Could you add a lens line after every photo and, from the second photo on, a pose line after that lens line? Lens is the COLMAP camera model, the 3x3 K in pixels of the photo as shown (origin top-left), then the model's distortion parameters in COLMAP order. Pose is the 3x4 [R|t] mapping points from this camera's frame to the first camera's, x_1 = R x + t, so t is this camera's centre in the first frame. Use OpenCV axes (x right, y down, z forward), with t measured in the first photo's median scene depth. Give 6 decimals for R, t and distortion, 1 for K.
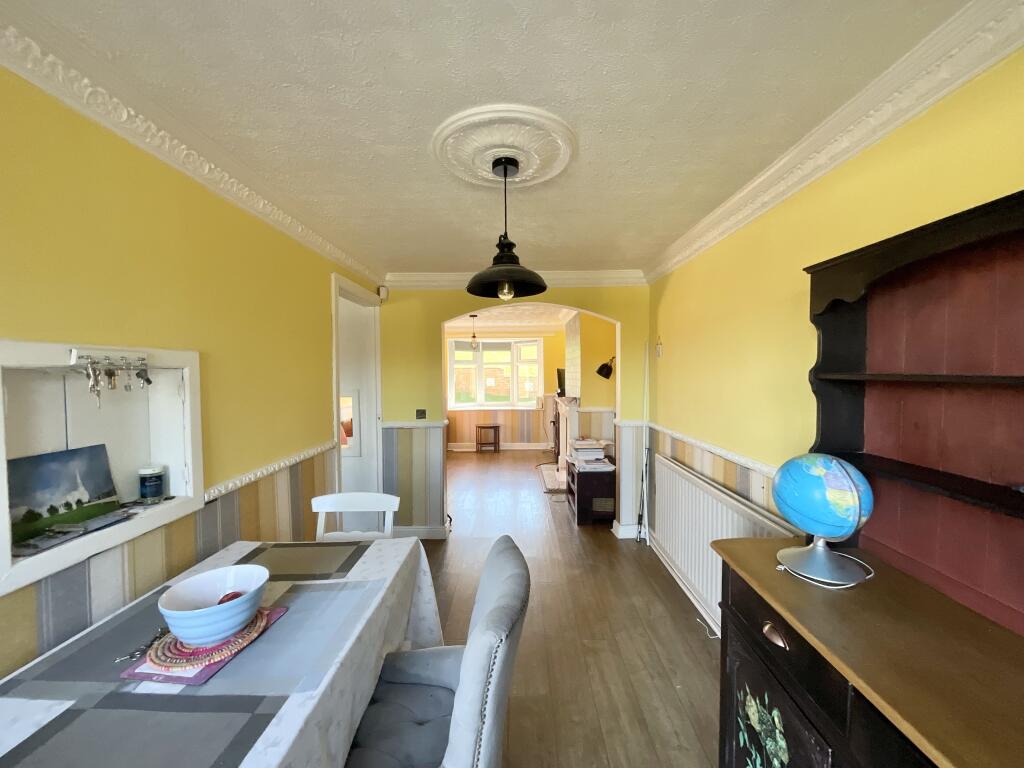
lens RADIAL K [[406.6, 0, 510.8], [0, 406.6, 385.2], [0, 0, 1]] dist [-0.000213, -0.001169]
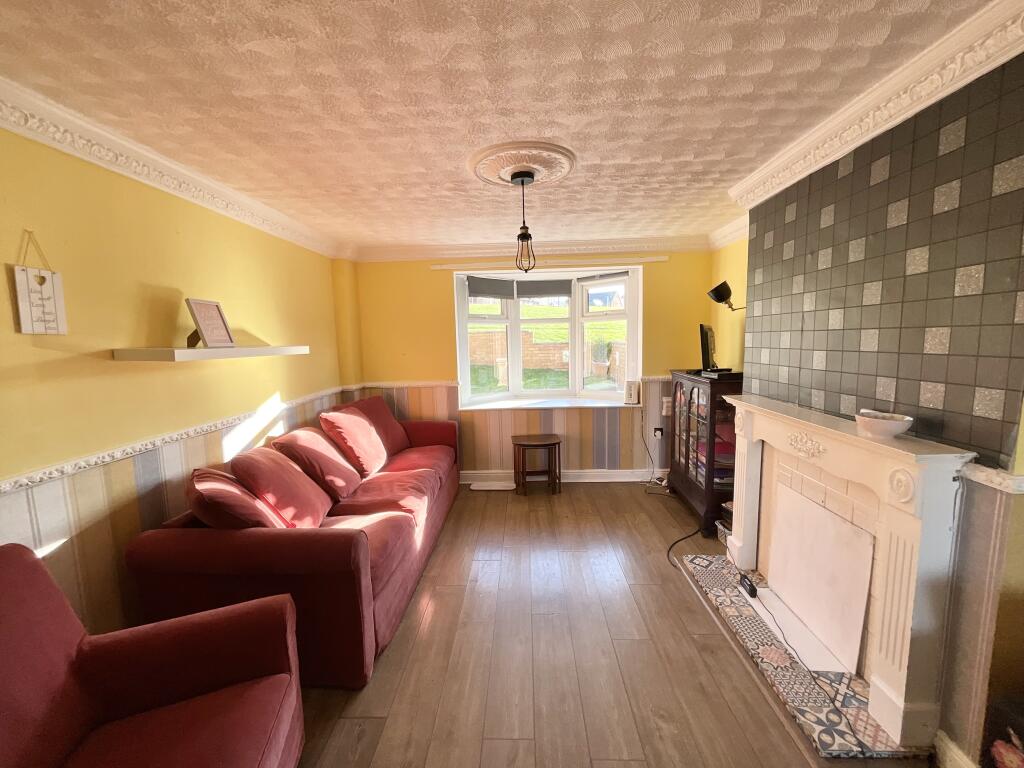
lens RADIAL K [[406.6, 0, 511.4], [0, 406.6, 383.0], [0, 0, 1]] dist [-0.000213, -0.001169]
pose [[0.999675, -0.017264, -0.018771, -0.075240], [0.018714, 0.996615, 0.080053, -0.014290], [0.017325, -0.080378, 0.996614, 0.472283]]
